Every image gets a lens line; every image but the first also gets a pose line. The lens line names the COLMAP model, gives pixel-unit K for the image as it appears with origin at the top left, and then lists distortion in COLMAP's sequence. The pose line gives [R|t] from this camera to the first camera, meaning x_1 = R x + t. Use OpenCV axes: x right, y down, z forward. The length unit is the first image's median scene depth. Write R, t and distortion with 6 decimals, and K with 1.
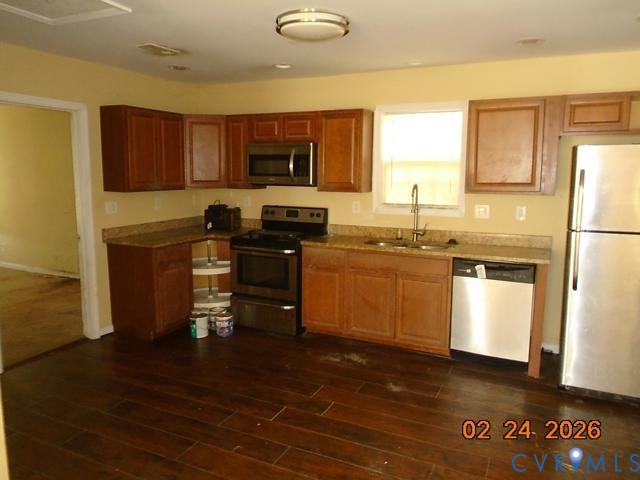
lens RADIAL K [[481.9, 0, 320.2], [0, 481.9, 240.1], [0, 0, 1]] dist [-0.005505, 0.001847]
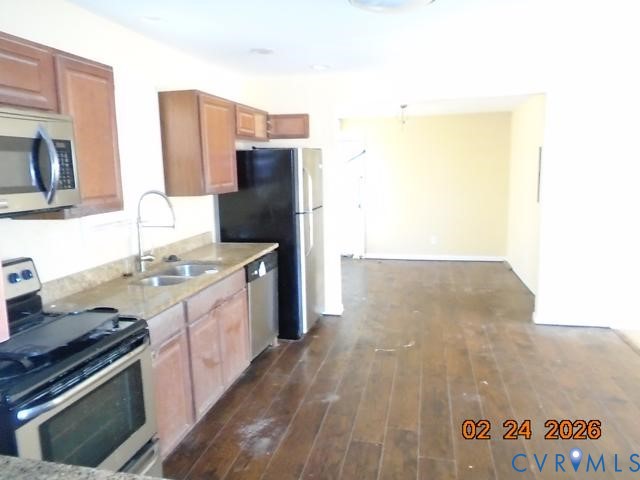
lens RADIAL K [[481.9, 0, 322.3], [0, 481.9, 239.1], [0, 0, 1]] dist [-0.005505, 0.001847]
pose [[-0.239896, -0.145415, 0.959846, -0.611434], [0.160302, 0.969212, 0.186898, -0.151390], [-0.957472, 0.198701, -0.209200, 1.009243]]
